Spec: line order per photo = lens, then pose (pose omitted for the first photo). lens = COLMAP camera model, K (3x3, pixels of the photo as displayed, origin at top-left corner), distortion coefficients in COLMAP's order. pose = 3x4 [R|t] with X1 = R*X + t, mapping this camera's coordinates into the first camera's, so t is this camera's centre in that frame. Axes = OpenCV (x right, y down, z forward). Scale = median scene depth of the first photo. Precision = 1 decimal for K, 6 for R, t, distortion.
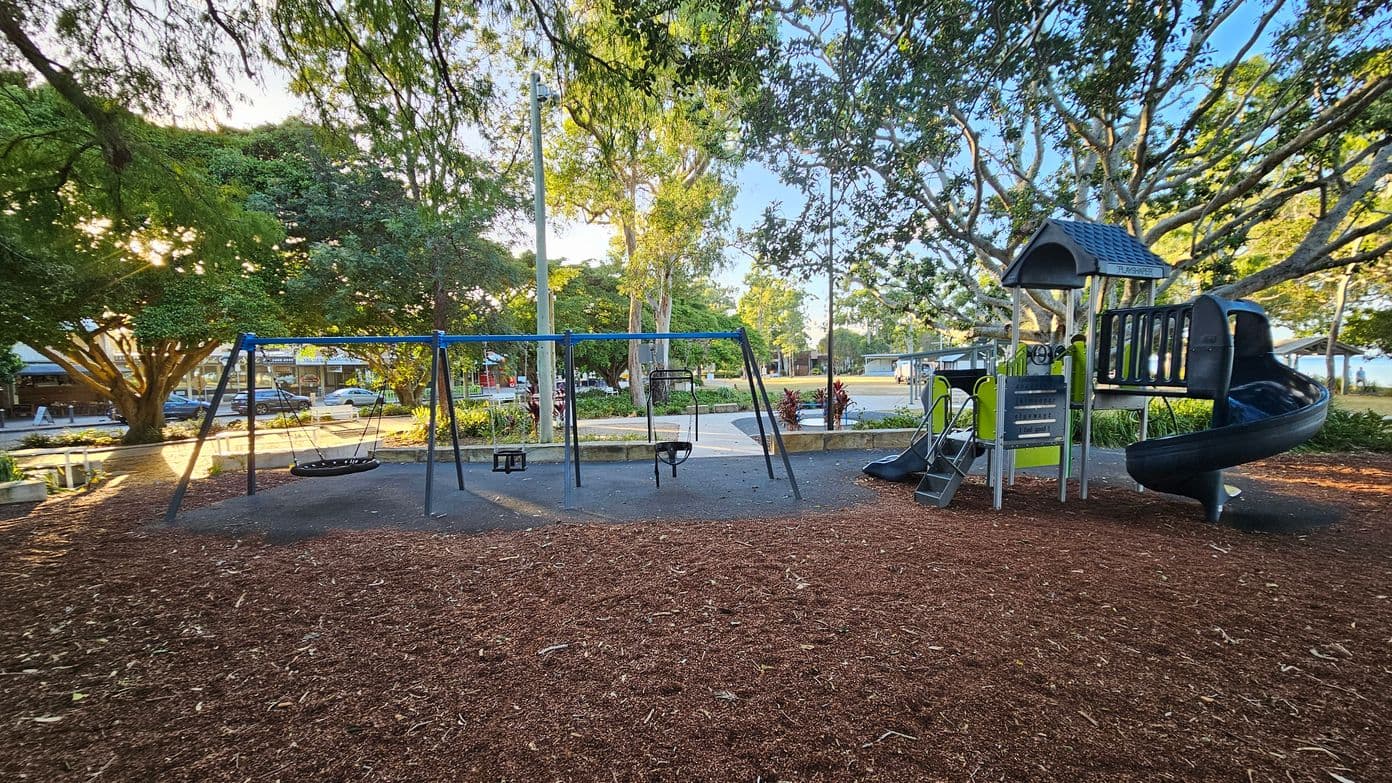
lens RADIAL K [[569.0, 0, 699.2], [0, 569.0, 407.6], [0, 0, 1]] dist [0.000079, -0.000051]
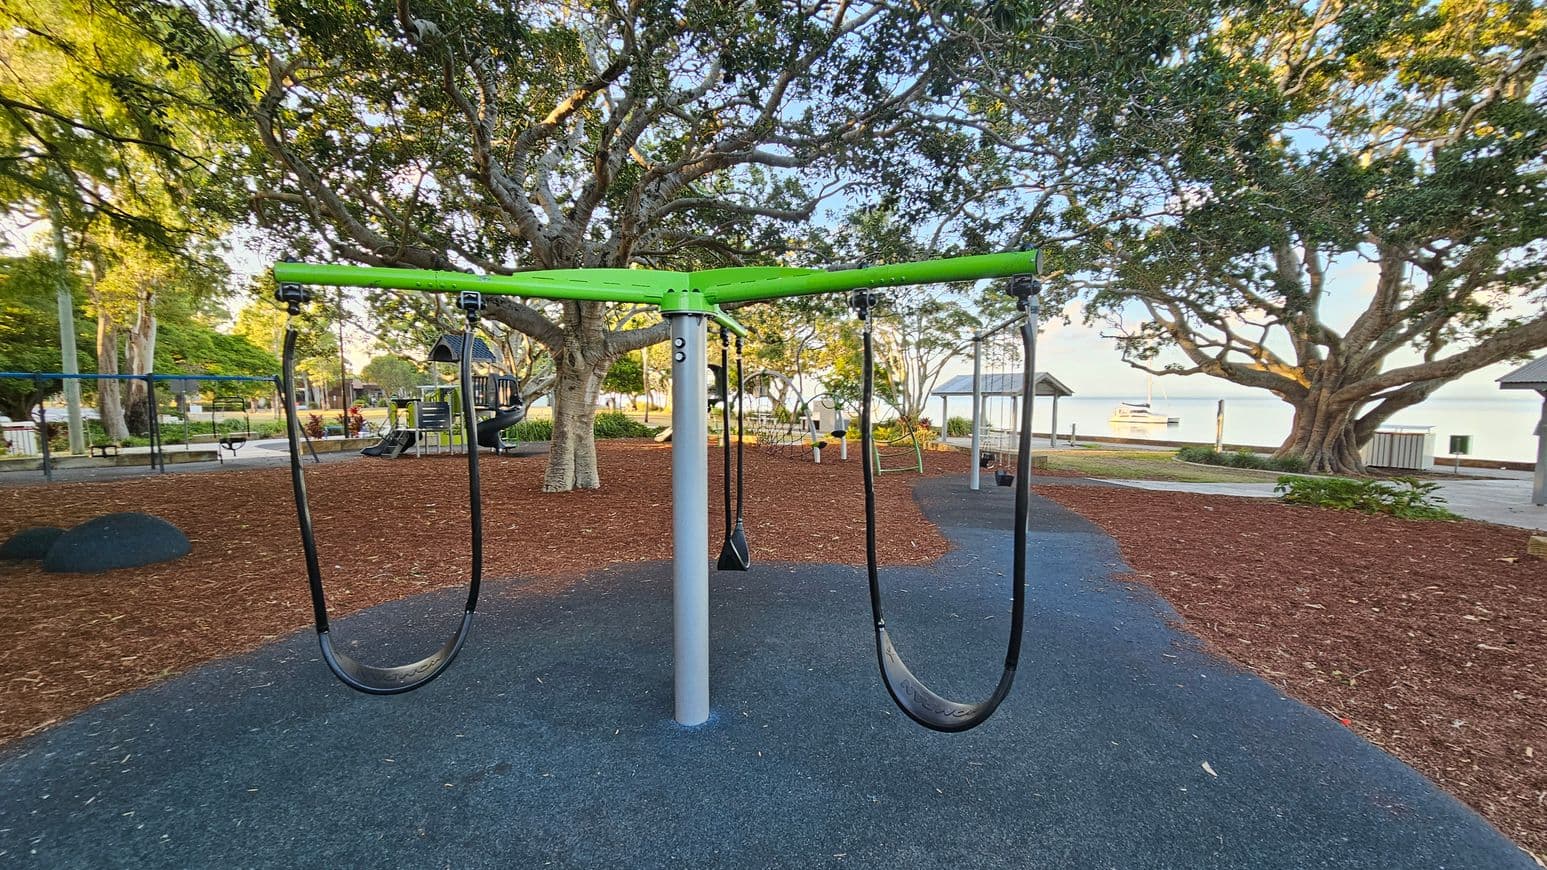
lens RADIAL K [[632.3, 0, 777.0], [0, 632.3, 452.8], [0, 0, 1]] dist [0.000079, -0.000051]
pose [[0.712210, -0.054609, 0.699839, -0.020012], [0.044256, 0.998479, 0.032873, 0.008035], [-0.700570, 0.007560, 0.713544, -0.129049]]
